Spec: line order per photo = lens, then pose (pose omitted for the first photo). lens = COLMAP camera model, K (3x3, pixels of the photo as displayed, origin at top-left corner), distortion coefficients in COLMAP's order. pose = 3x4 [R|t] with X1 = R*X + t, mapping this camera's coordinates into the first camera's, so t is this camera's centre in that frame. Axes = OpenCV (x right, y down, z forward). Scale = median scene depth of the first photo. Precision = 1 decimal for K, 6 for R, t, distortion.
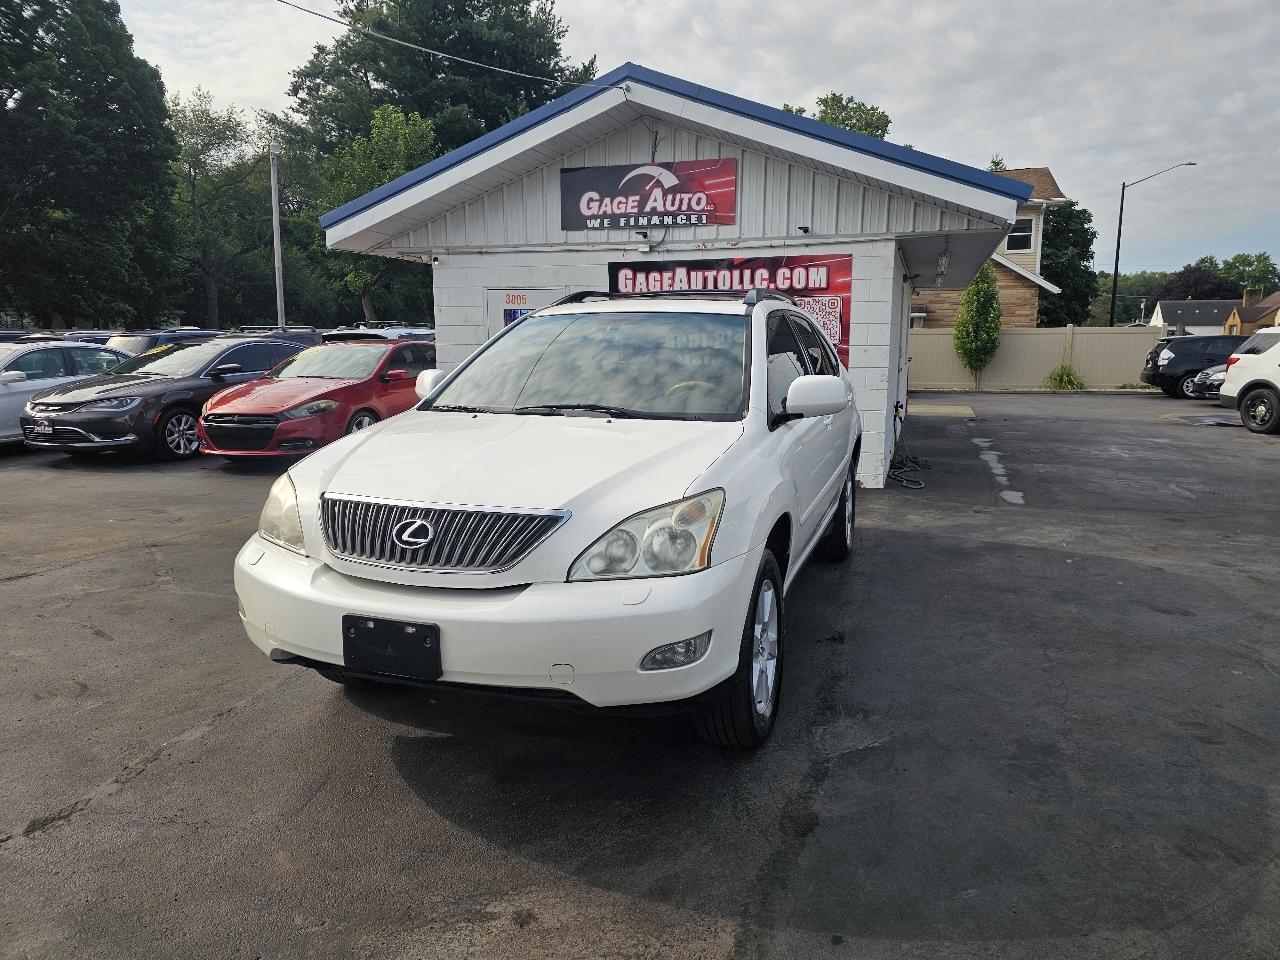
lens RADIAL K [[848.6, 0, 646.3], [0, 848.6, 477.4], [0, 0, 1]] dist [0.059394, -0.053381]
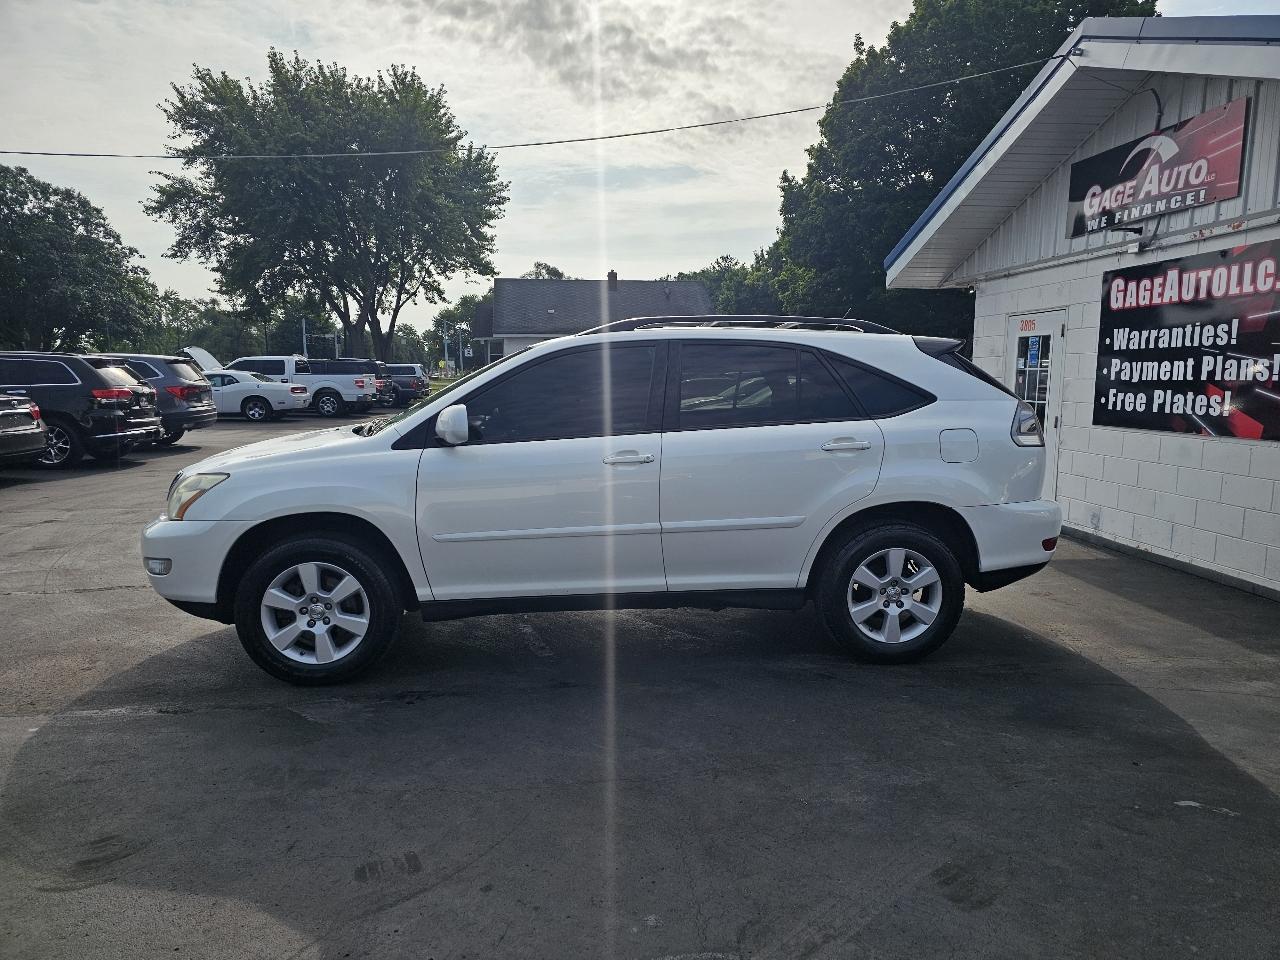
lens RADIAL K [[848.2, 0, 649.4], [0, 848.2, 497.7], [0, 0, 1]] dist [0.056508, -0.051755]
pose [[0.423424, 0.129059, -0.896692, 0.530248], [-0.143222, 0.986889, 0.074411, -0.049398], [0.894539, 0.096918, 0.436357, 0.316636]]
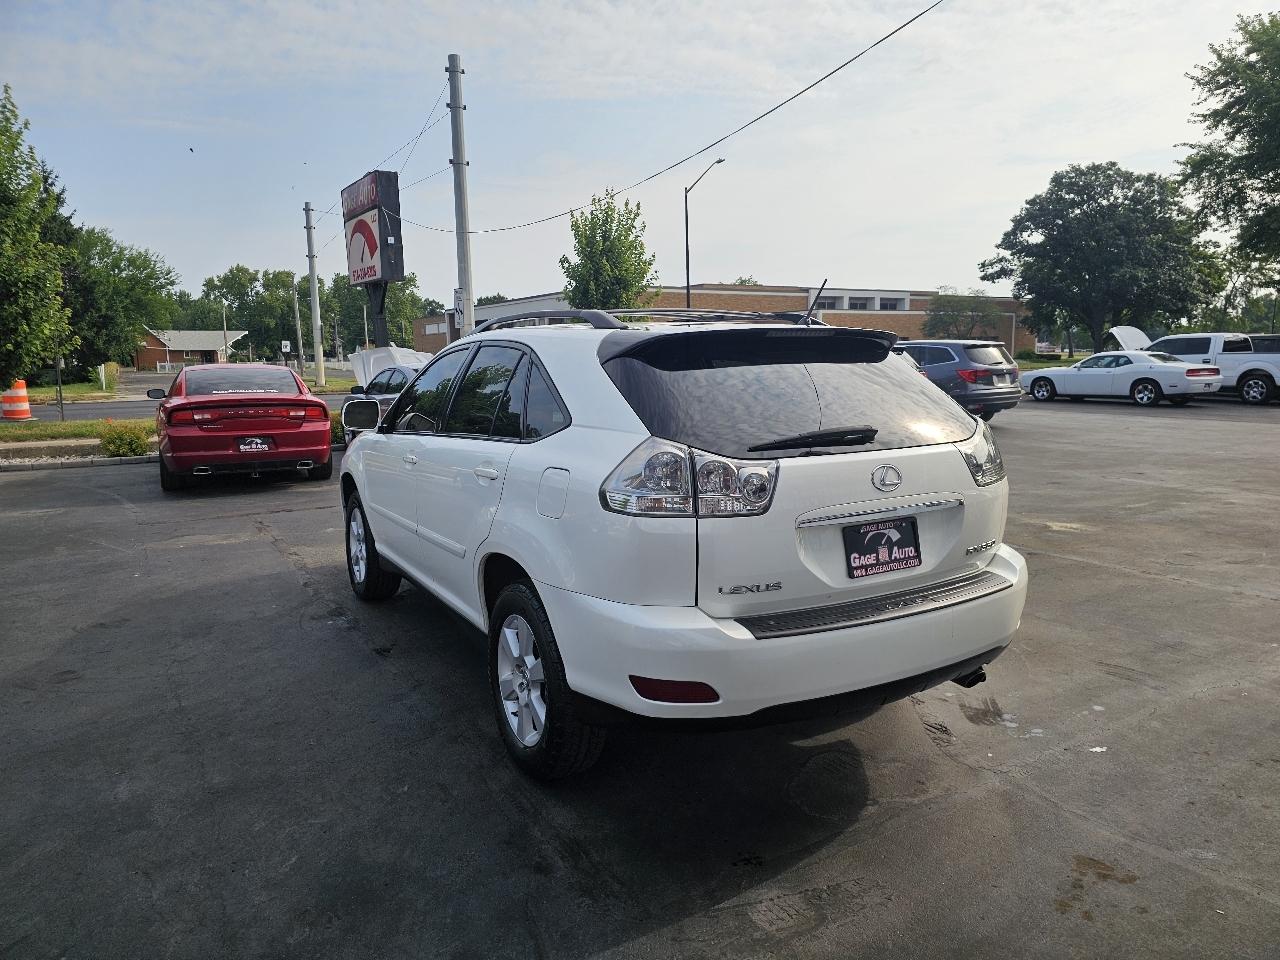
lens RADIAL K [[848.6, 0, 646.3], [0, 848.6, 477.4], [0, 0, 1]] dist [0.059394, -0.053381]
pose [[-0.645633, 0.112690, -0.755288, 0.391478], [-0.111480, 0.964548, 0.239207, -0.154875], [0.755467, 0.238640, -0.610181, 0.905868]]
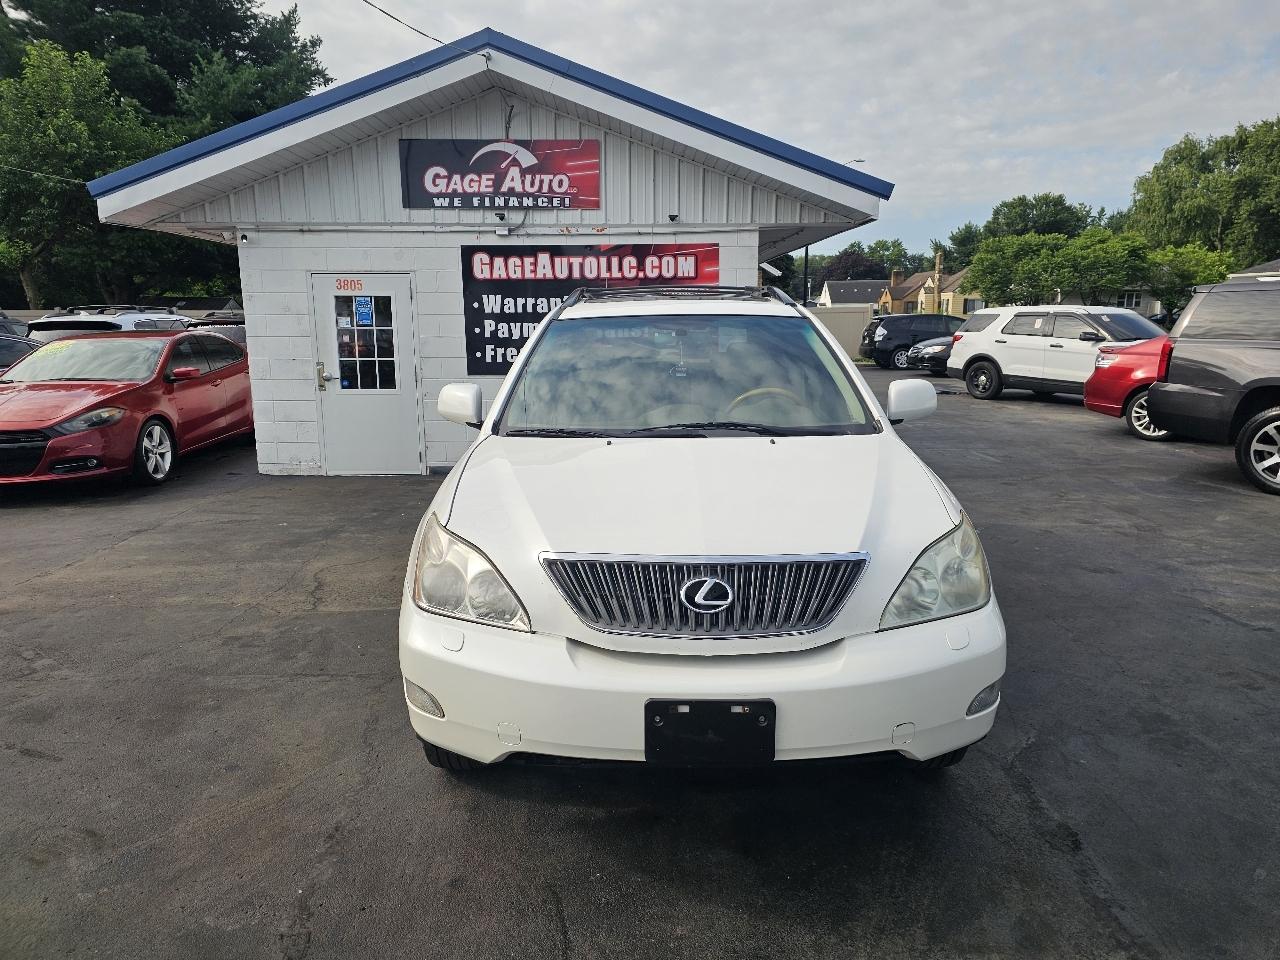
lens RADIAL K [[848.6, 0, 646.3], [0, 848.6, 477.4], [0, 0, 1]] dist [0.059394, -0.053381]
pose [[0.944373, -0.069787, 0.321386, -0.175341], [0.061191, 0.997448, 0.036783, -0.025622], [-0.323132, -0.015071, 0.946234, 0.062577]]
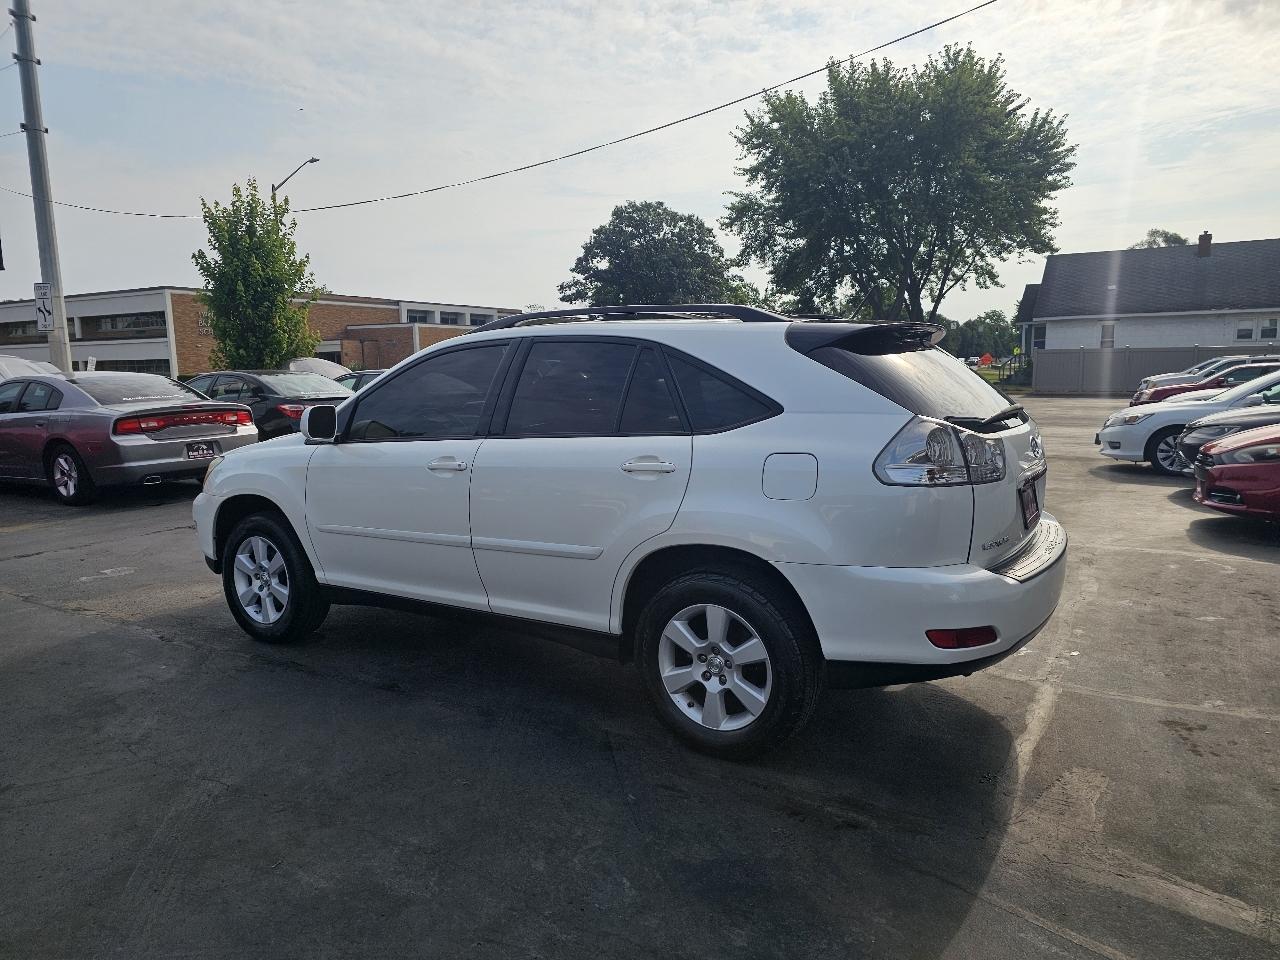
lens RADIAL K [[849.3, 0, 641.9], [0, 849.3, 492.0], [0, 0, 1]] dist [0.054592, -0.055749]
pose [[-0.223266, 0.142497, -0.964286, 0.511494], [-0.143410, 0.973690, 0.177091, -0.113082], [0.964150, 0.177826, -0.196957, 0.692469]]
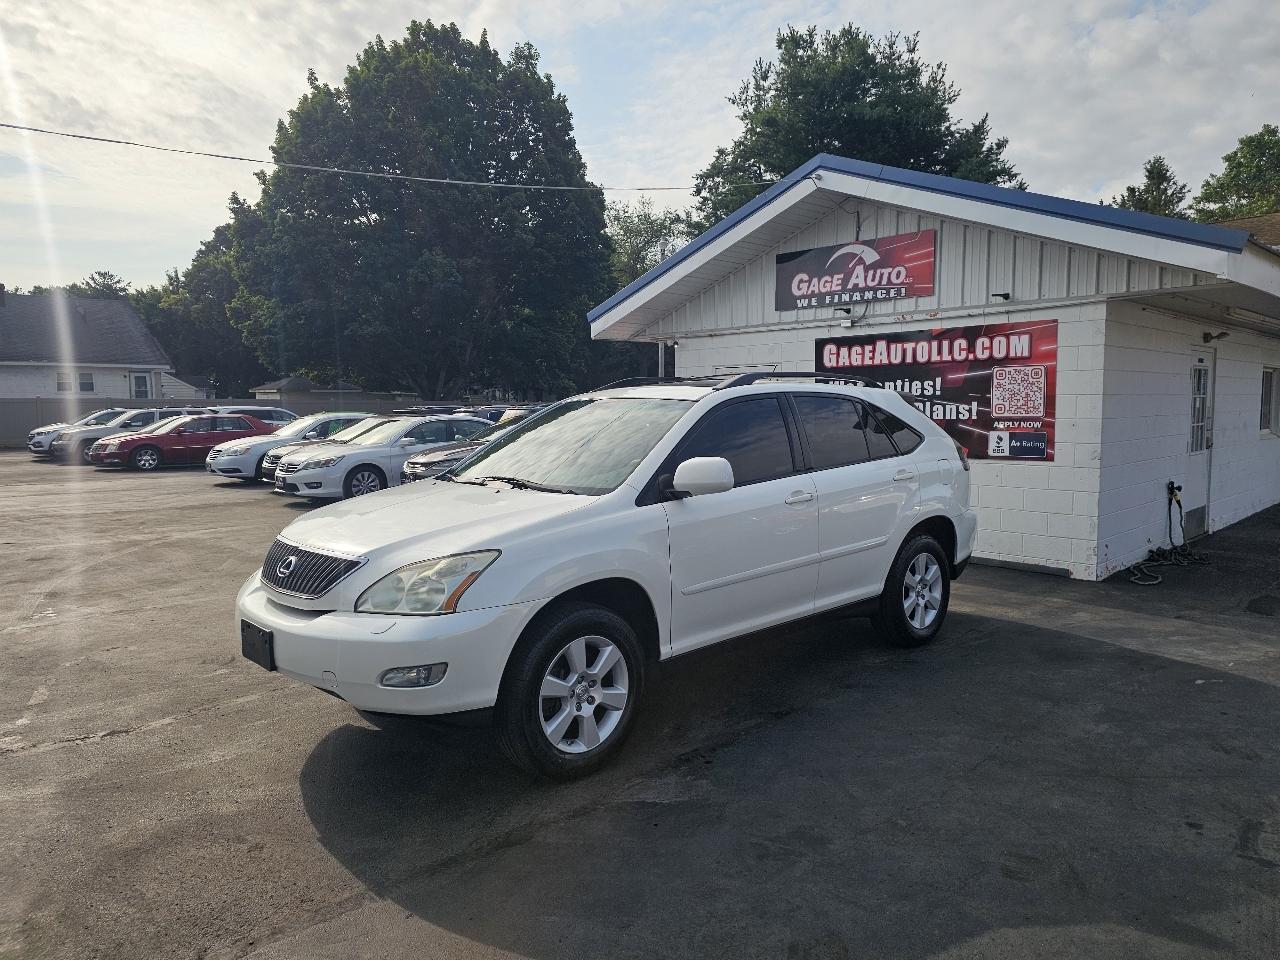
lens RADIAL K [[848.6, 0, 646.3], [0, 848.6, 477.4], [0, 0, 1]] dist [0.059394, -0.053381]
pose [[0.888189, 0.031155, -0.458421, 0.262397], [-0.065130, 0.996161, -0.058487, -0.010535], [0.454839, 0.081805, 0.886808, 0.001085]]
